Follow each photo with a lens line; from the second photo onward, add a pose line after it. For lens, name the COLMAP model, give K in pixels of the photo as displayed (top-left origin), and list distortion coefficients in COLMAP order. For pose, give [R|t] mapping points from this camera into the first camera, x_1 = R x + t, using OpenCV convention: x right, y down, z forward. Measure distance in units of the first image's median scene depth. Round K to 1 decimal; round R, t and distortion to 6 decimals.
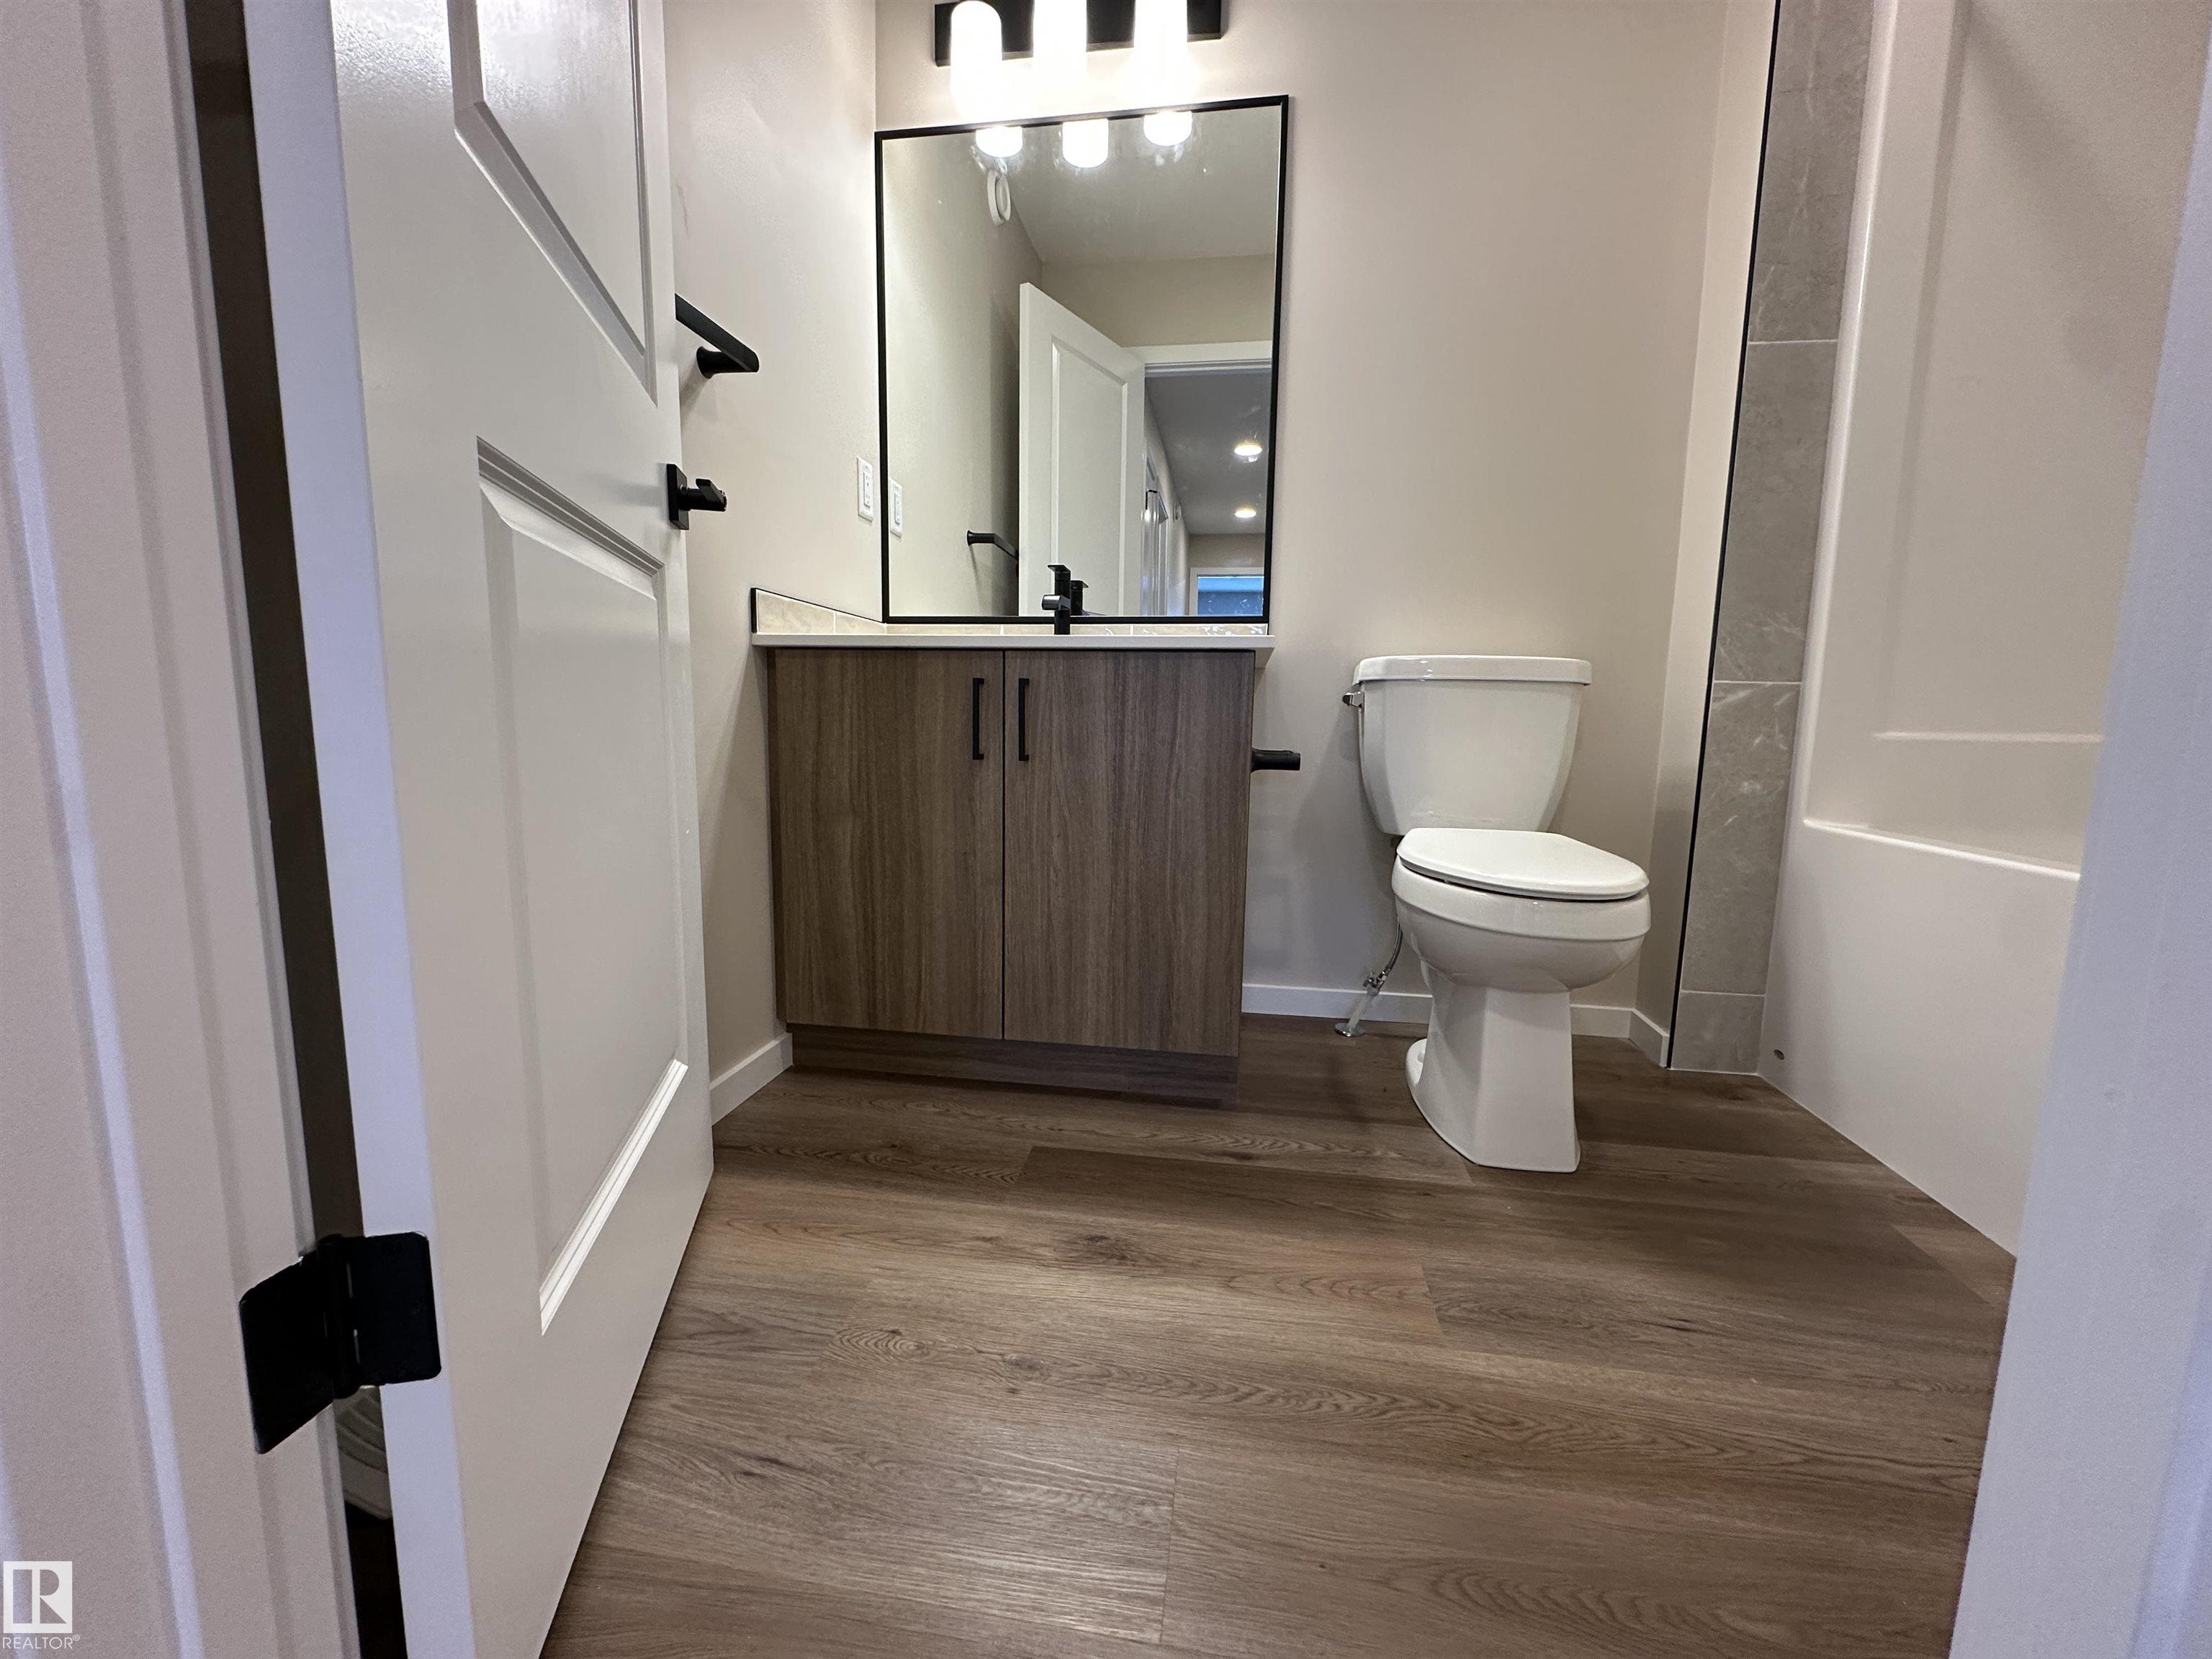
lens RADIAL K [[882.1, 0, 1105.8], [0, 882.1, 830.7], [0, 0, 1]] dist [-0.001438, 0.000530]
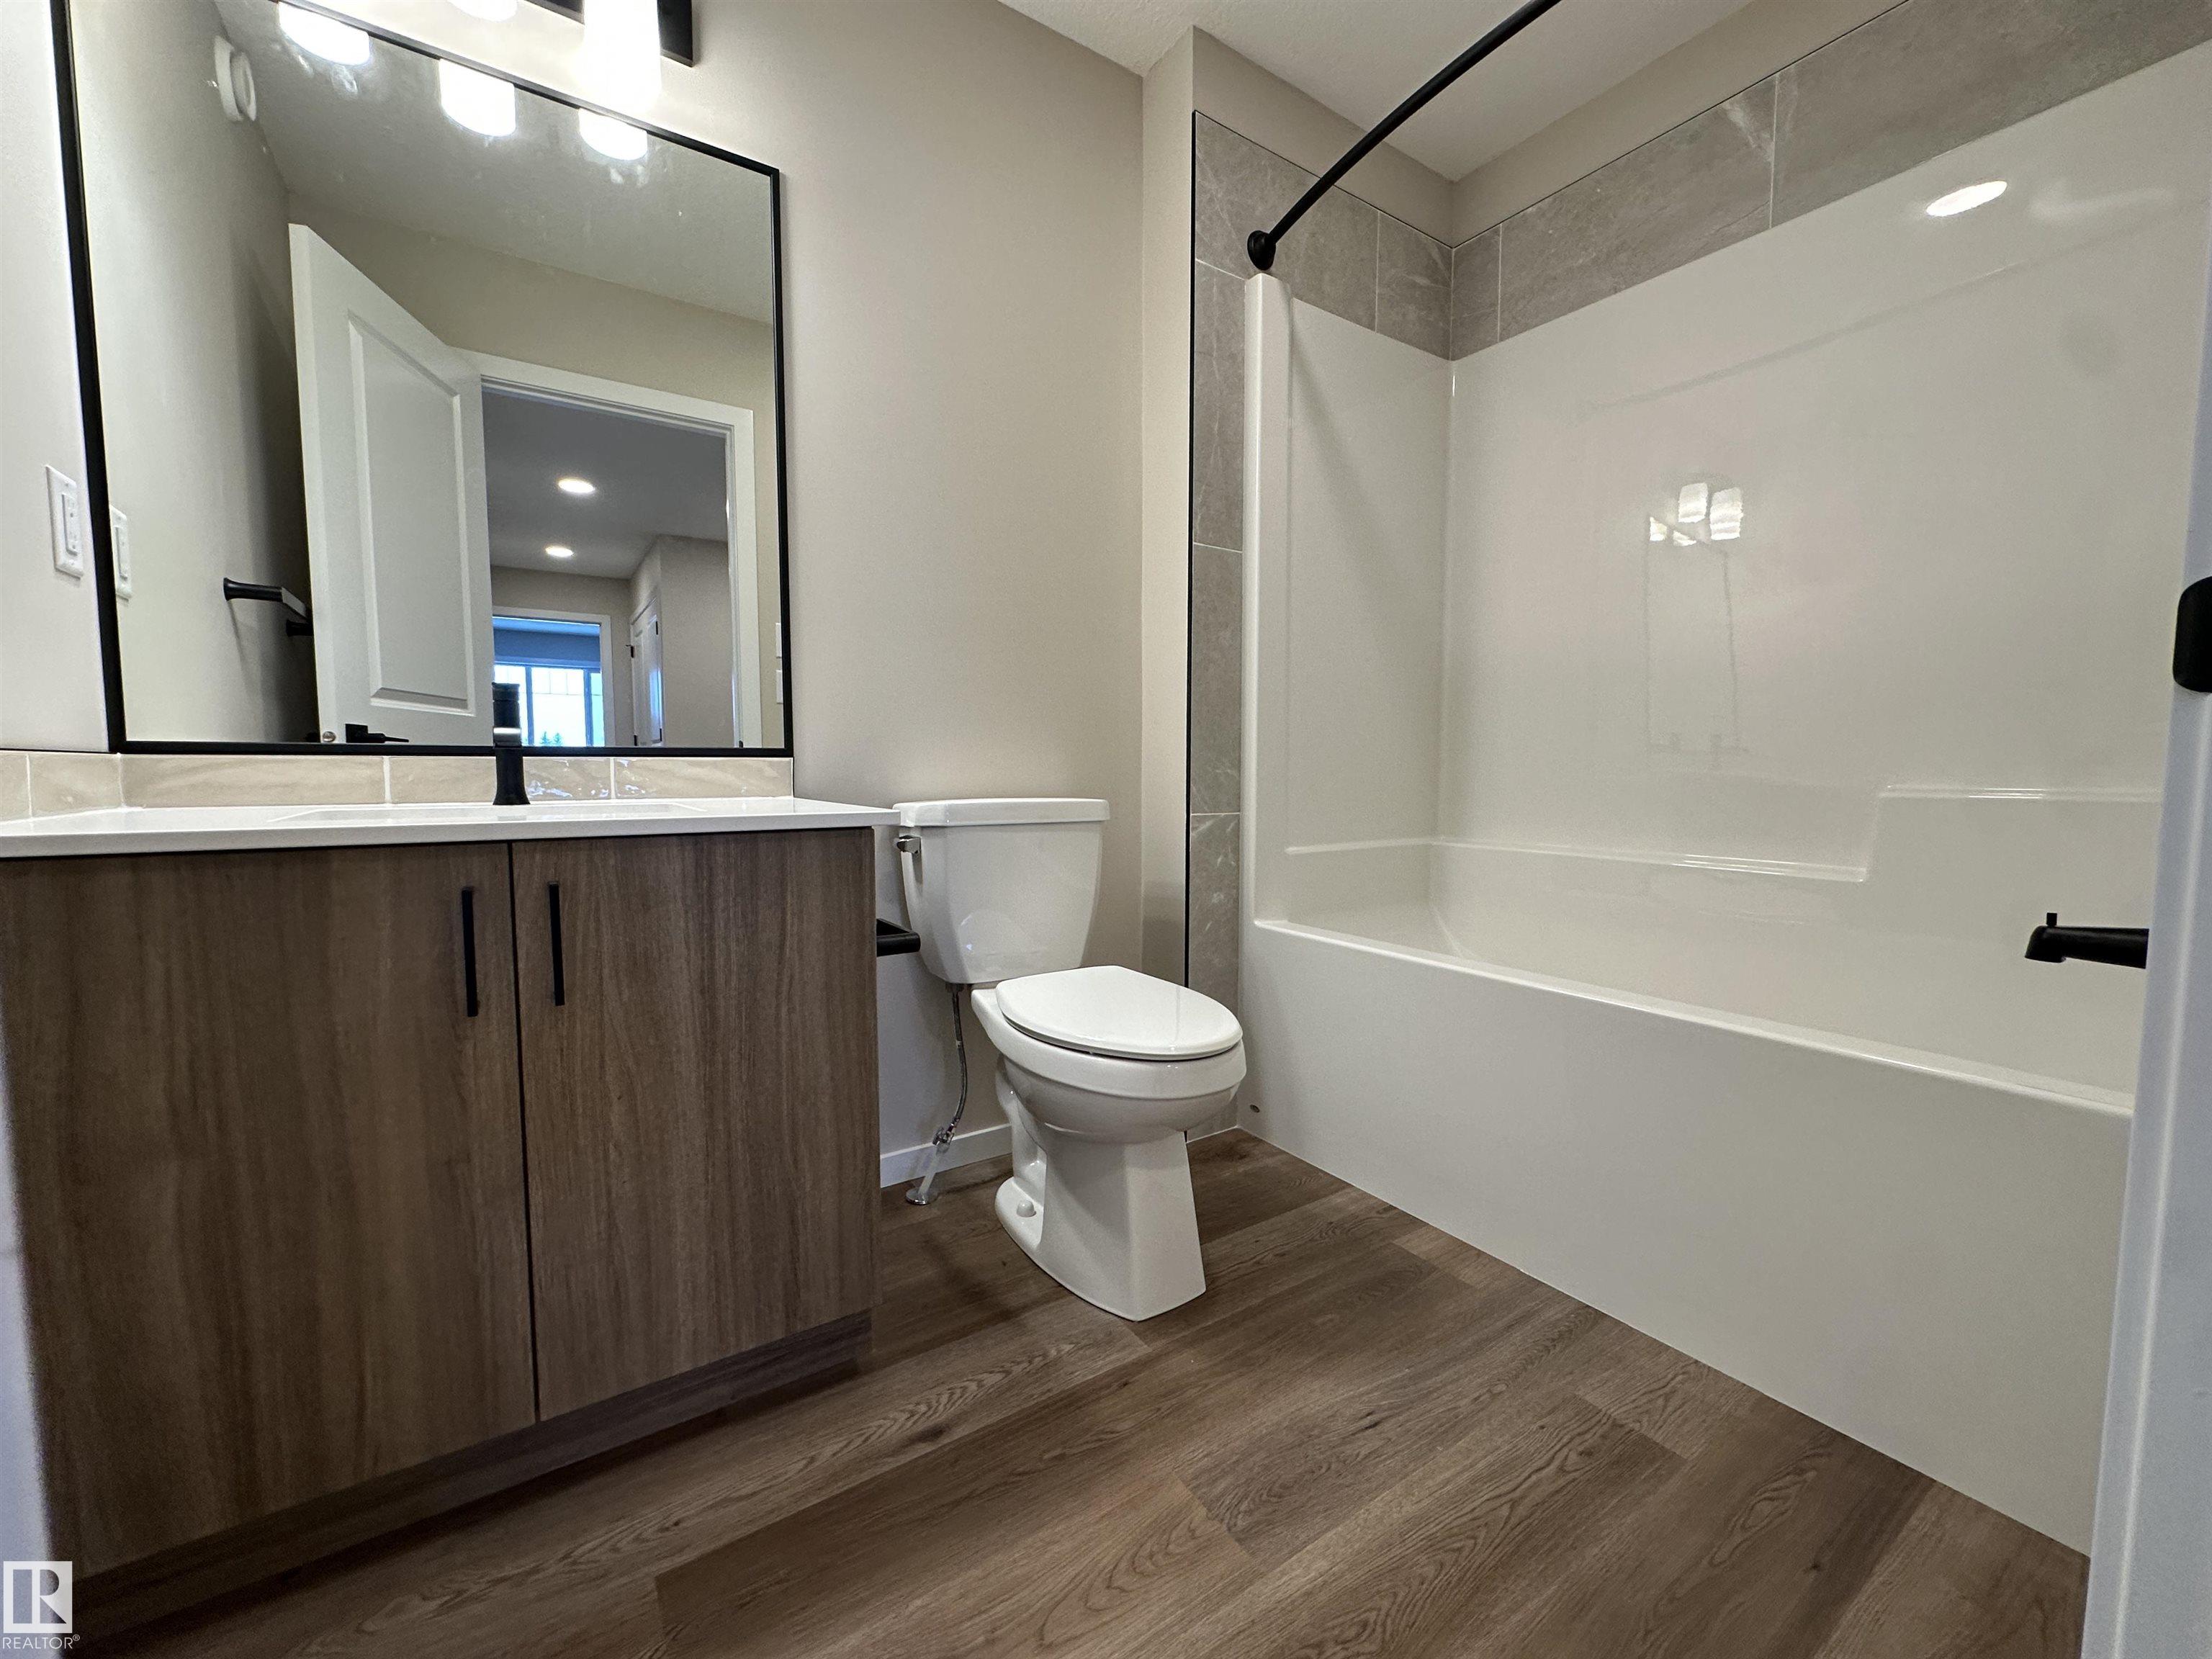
lens RADIAL K [[882.3, 0, 1100.5], [0, 882.3, 829.7], [0, 0, 1]] dist [-0.000759, 0.000328]
pose [[0.736040, -0.066123, 0.673701, -0.229517], [0.097928, 0.995150, -0.009316, -0.161007], [-0.669818, 0.072831, 0.738945, 0.210360]]
